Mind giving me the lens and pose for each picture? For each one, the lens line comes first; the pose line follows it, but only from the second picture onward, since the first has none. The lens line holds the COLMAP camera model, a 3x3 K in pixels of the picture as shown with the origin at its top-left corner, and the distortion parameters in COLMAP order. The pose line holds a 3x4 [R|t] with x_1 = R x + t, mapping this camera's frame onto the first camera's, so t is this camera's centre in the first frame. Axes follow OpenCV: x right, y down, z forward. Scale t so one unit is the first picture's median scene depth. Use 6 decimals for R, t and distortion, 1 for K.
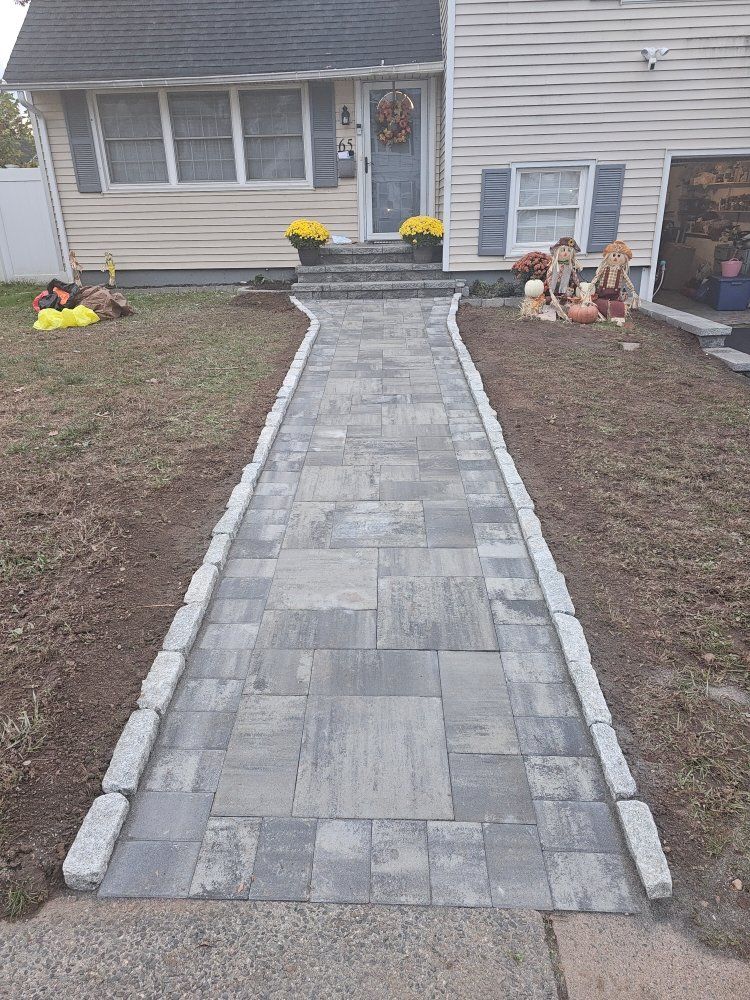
lens RADIAL K [[666.5, 0, 375.0], [0, 666.5, 500.0], [0, 0, 1]] dist [0.073127, -0.060035]
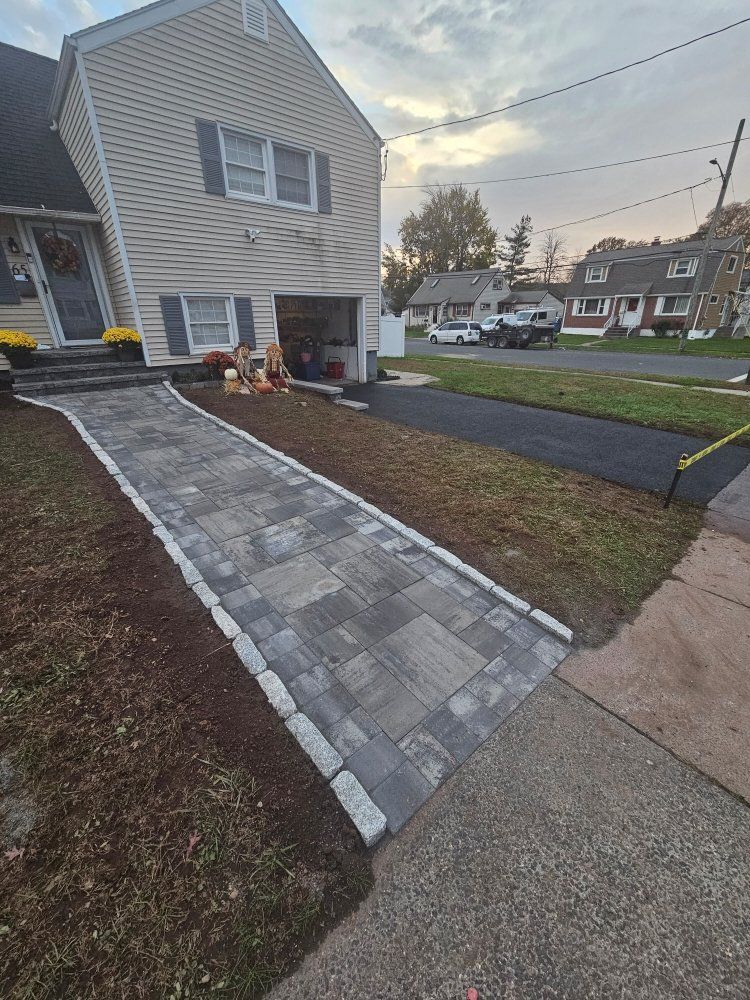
lens RADIAL K [[400.6, 0, 377.8], [0, 400.6, 511.5], [0, 0, 1]] dist [-0.001760, -0.000015]
pose [[0.736787, -0.280541, 0.615177, -0.299636], [0.258921, 0.957569, 0.126578, -0.064163], [-0.624584, 0.066021, 0.778162, 0.136437]]
